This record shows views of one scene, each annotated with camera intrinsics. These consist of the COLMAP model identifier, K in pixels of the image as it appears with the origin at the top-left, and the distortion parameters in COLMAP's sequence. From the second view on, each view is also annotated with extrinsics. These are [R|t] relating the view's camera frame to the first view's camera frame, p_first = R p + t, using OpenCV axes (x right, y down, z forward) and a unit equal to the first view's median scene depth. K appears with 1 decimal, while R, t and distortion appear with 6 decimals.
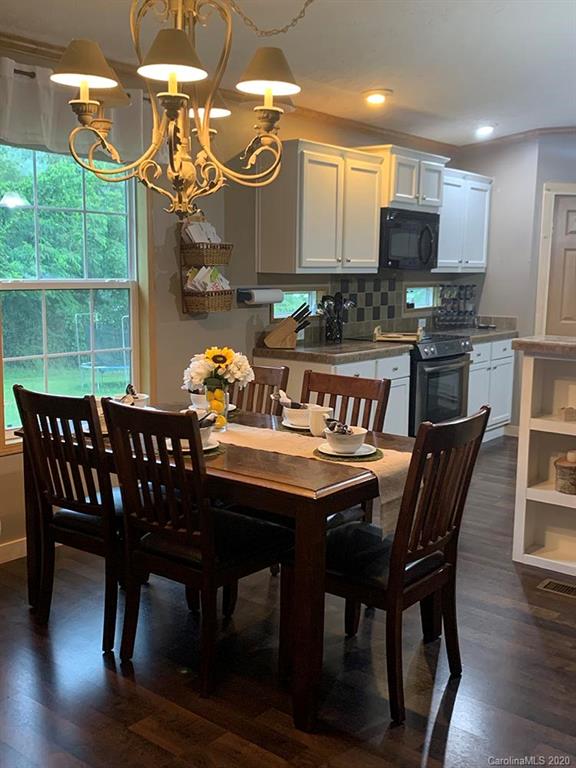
lens RADIAL K [[809.0, 0, 286.4], [0, 809.0, 381.5], [0, 0, 1]] dist [0.050838, 0.000000]
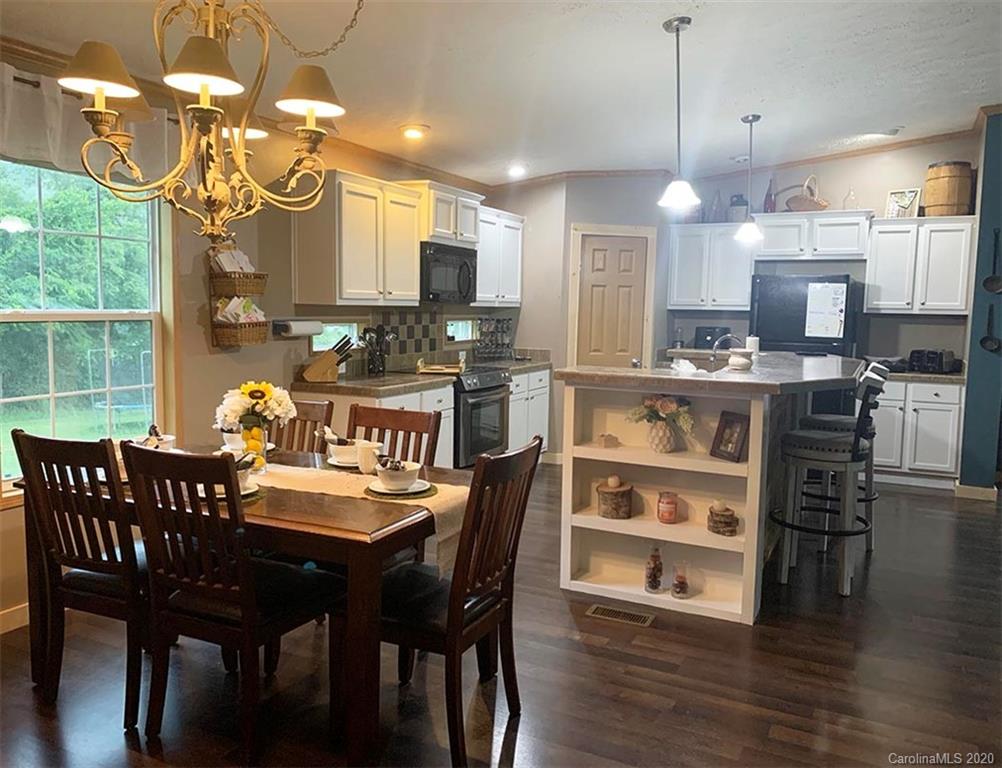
lens RADIAL K [[791.5, 0, 495.8], [0, 791.5, 378.0], [0, 0, 1]] dist [0.033577, -0.032290]
pose [[0.975959, -0.015367, 0.217410, -0.012904], [0.025185, 0.998781, -0.042459, -0.001437], [-0.216493, 0.046913, 0.975156, 0.047537]]
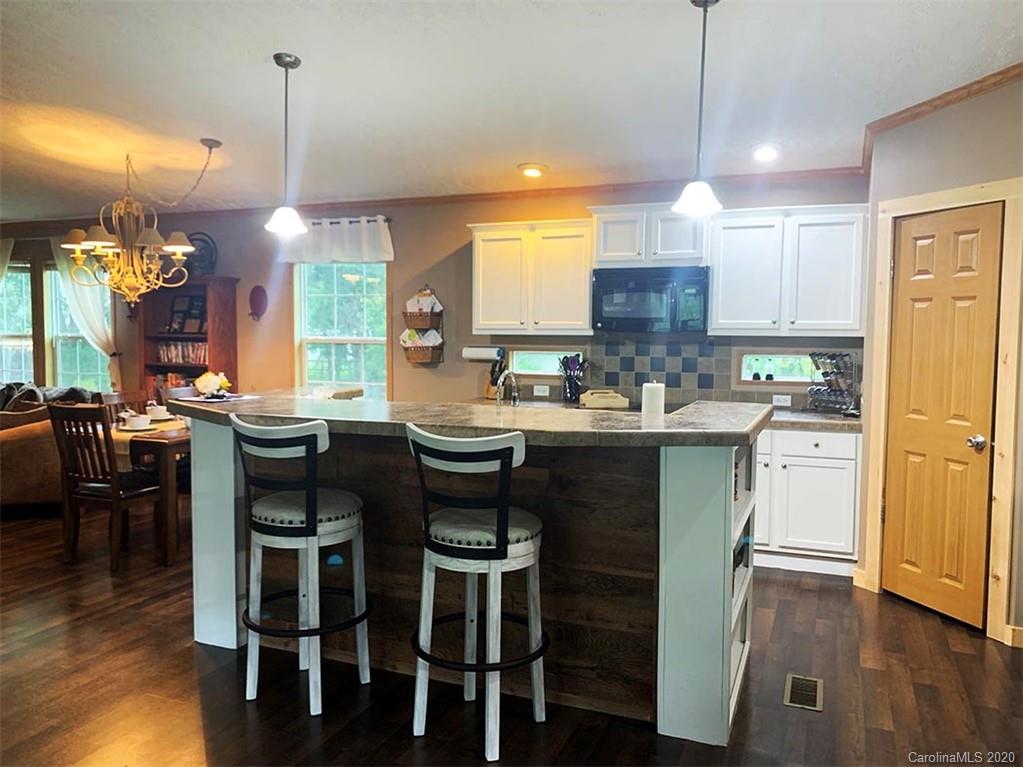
lens RADIAL K [[772.8, 0, 512.8], [0, 772.8, 382.9], [0, 0, 1]] dist [0.027219, -0.002036]
pose [[0.292400, 0.058056, -0.954532, 1.547734], [-0.138133, 0.990252, 0.017914, -0.127406], [0.946267, 0.126615, 0.297569, 1.014352]]
